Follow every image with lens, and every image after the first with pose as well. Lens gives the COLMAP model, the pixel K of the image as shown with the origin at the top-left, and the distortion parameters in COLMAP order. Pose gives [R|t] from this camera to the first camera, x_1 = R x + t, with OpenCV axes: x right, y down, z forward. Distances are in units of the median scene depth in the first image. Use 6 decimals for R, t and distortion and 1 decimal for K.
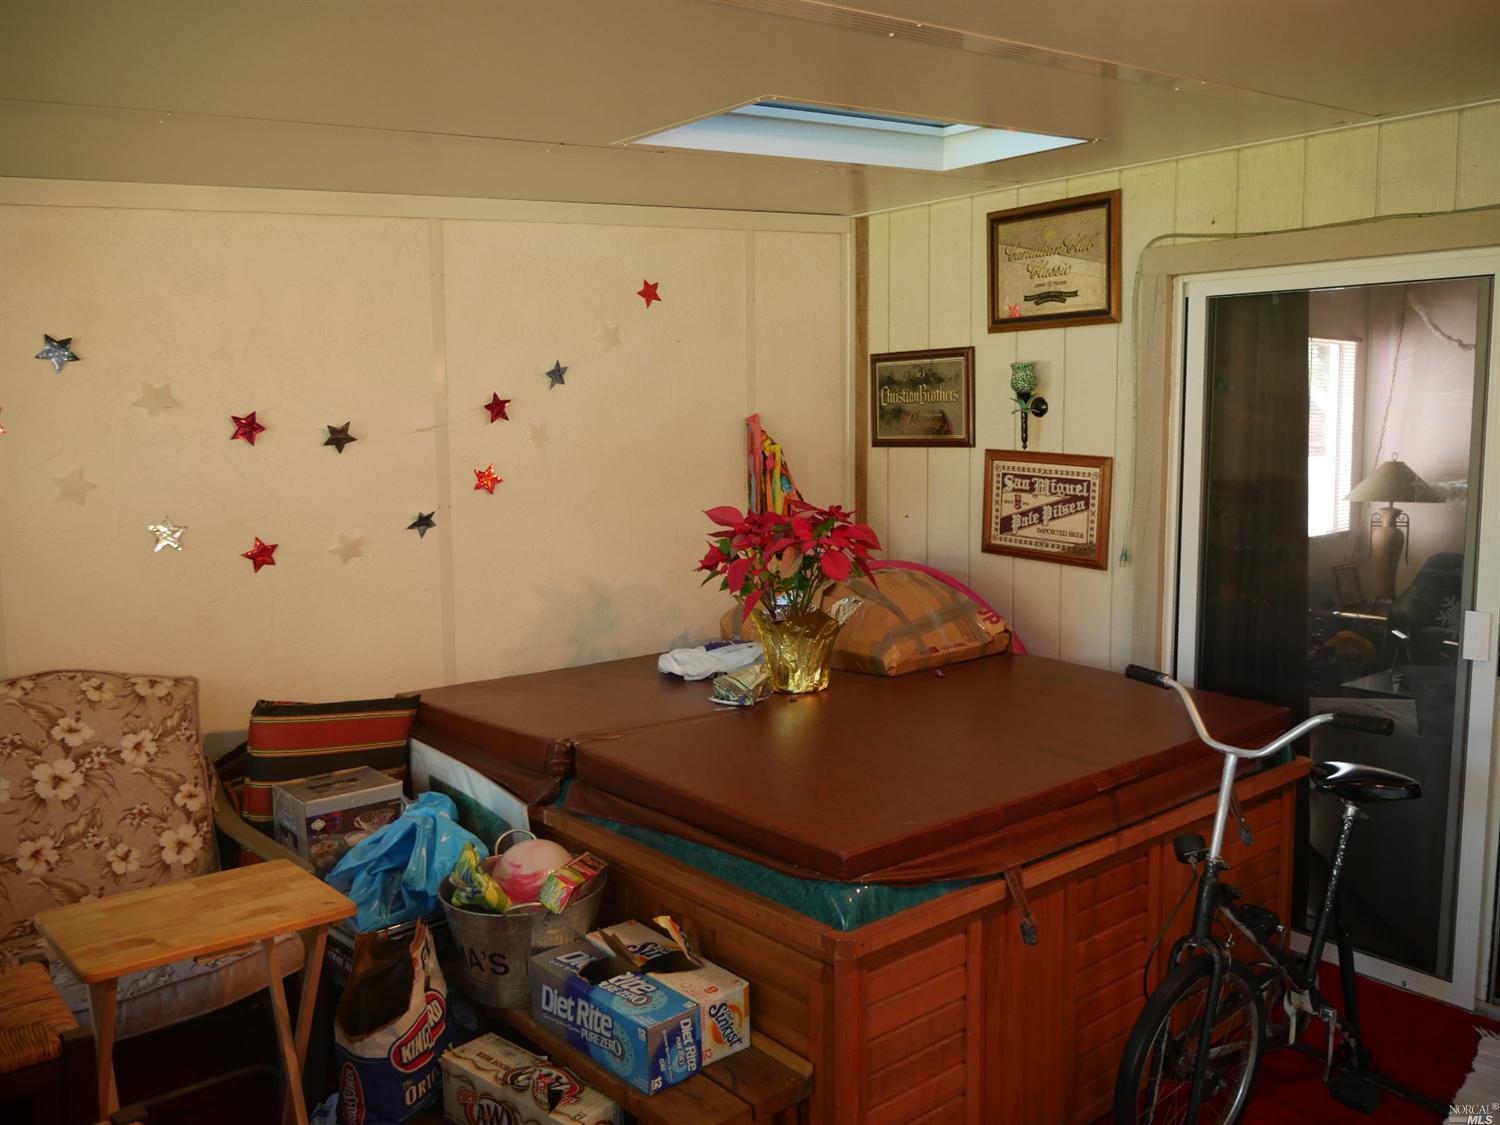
lens RADIAL K [[1238.6, 0, 750.0], [0, 1238.6, 562.5], [0, 0, 1]] dist [-0.018401, -0.001141]
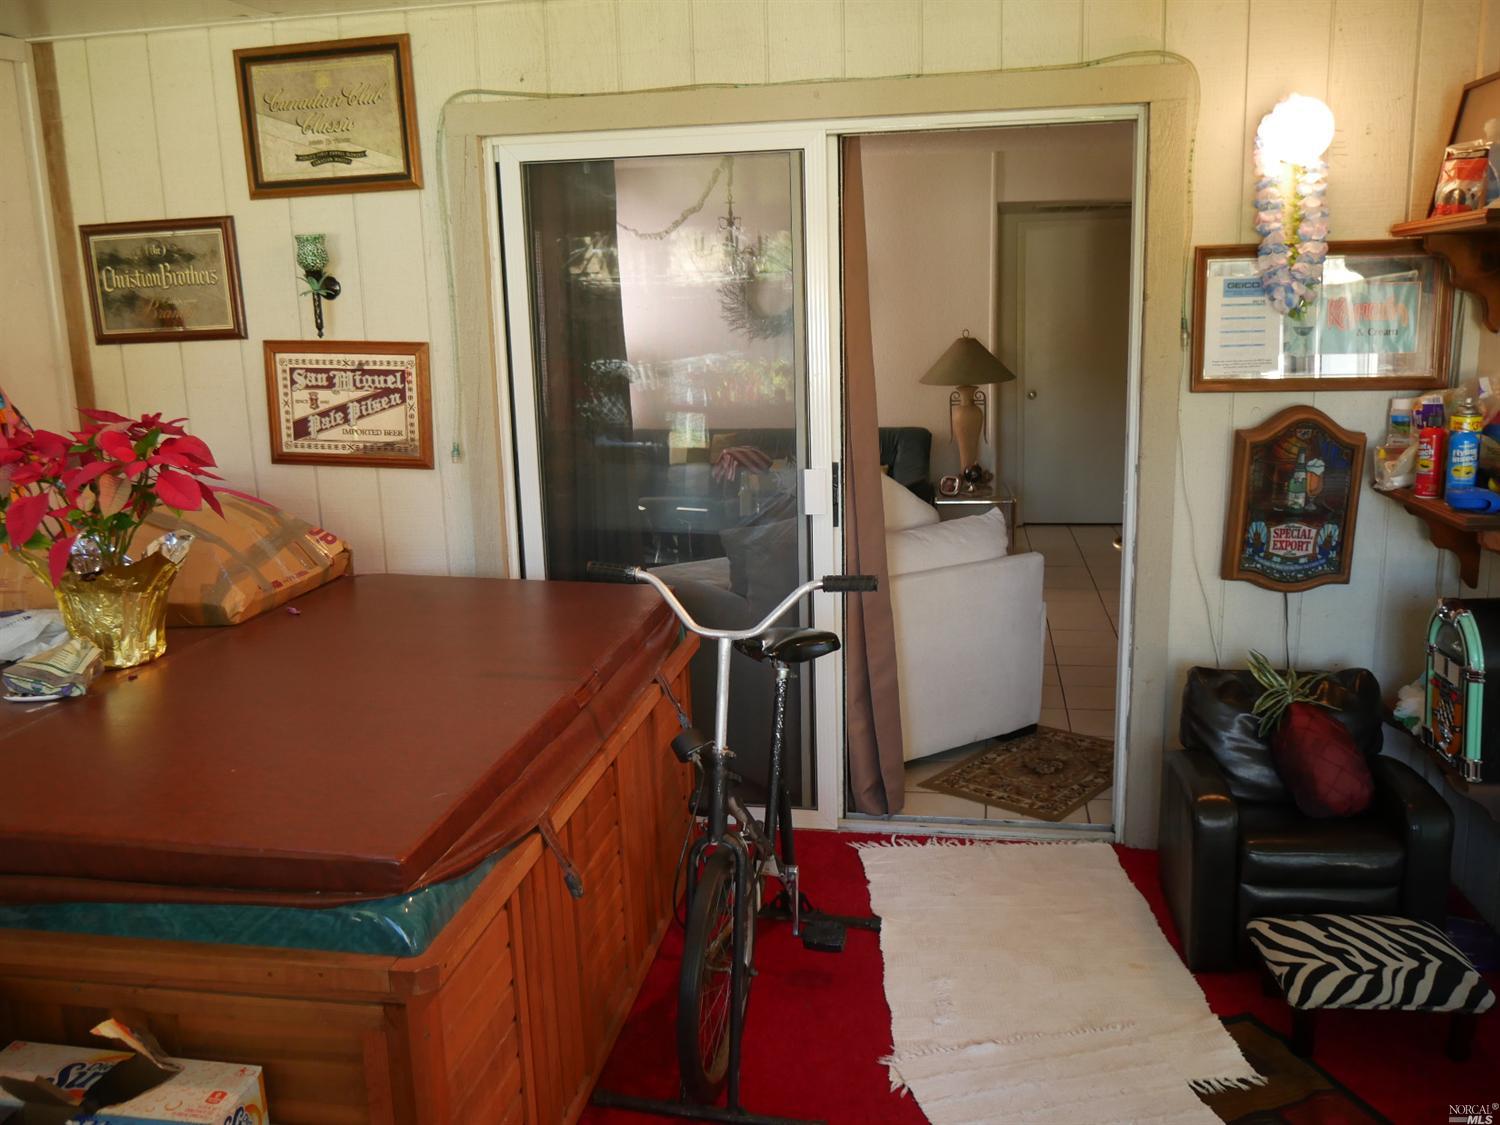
lens RADIAL K [[1238.6, 0, 750.0], [0, 1238.6, 562.5], [0, 0, 1]] dist [-0.018401, -0.001141]
pose [[0.768819, -0.142797, 0.623319, -0.107704], [0.095478, 0.989456, 0.108912, -0.002484], [-0.632299, -0.024220, 0.774346, 0.151582]]
